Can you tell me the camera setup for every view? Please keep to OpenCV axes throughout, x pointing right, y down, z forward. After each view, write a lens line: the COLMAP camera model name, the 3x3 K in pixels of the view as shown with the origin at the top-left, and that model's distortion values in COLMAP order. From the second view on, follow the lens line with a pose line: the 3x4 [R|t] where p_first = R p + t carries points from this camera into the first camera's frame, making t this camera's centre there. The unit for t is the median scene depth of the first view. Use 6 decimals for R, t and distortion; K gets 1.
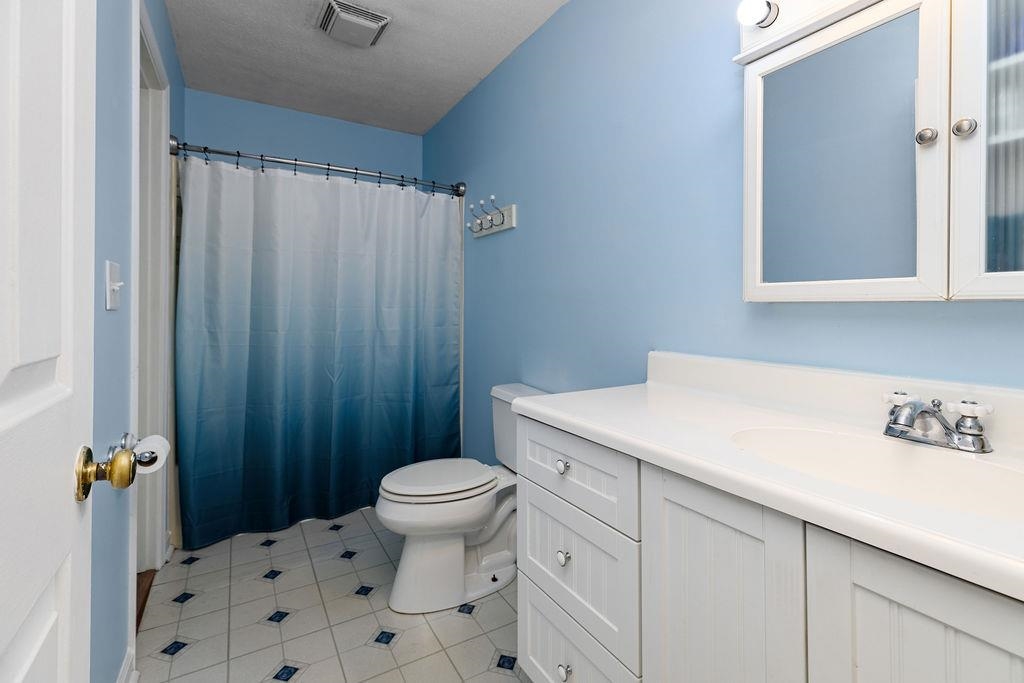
lens RADIAL K [[460.2, 0, 508.5], [0, 460.2, 317.2], [0, 0, 1]] dist [0.002541, -0.000121]
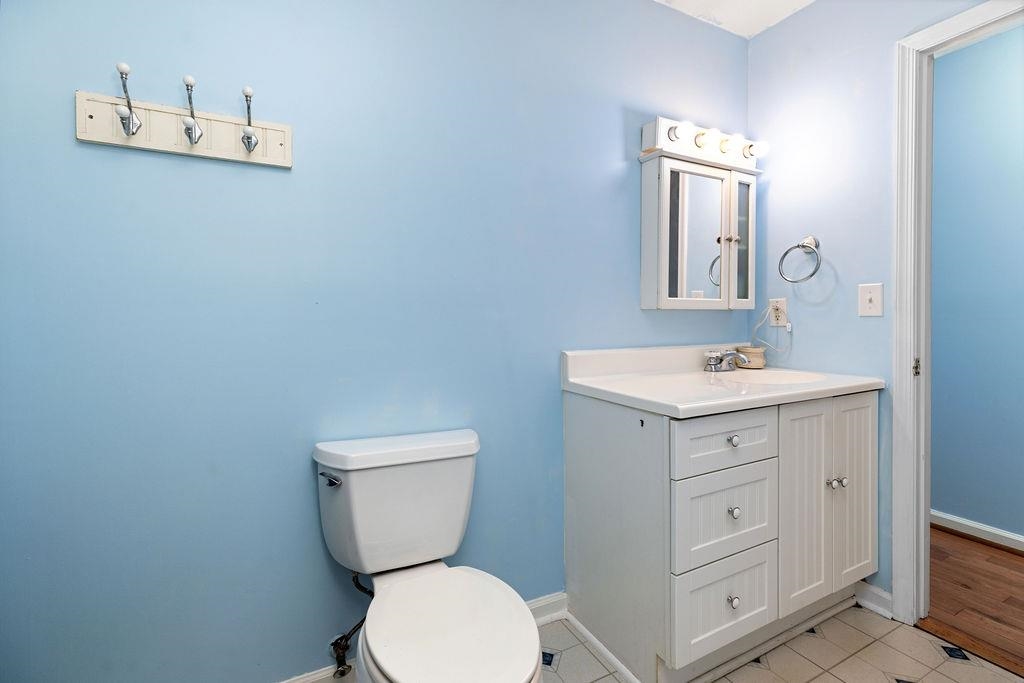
lens RADIAL K [[460.2, 0, 508.5], [0, 460.2, 317.2], [0, 0, 1]] dist [0.002541, -0.000121]
pose [[0.058487, -0.007597, 0.998259, -1.333700], [0.008854, 0.999936, 0.007091, -0.019206], [-0.998249, 0.008424, 0.058551, 1.775482]]
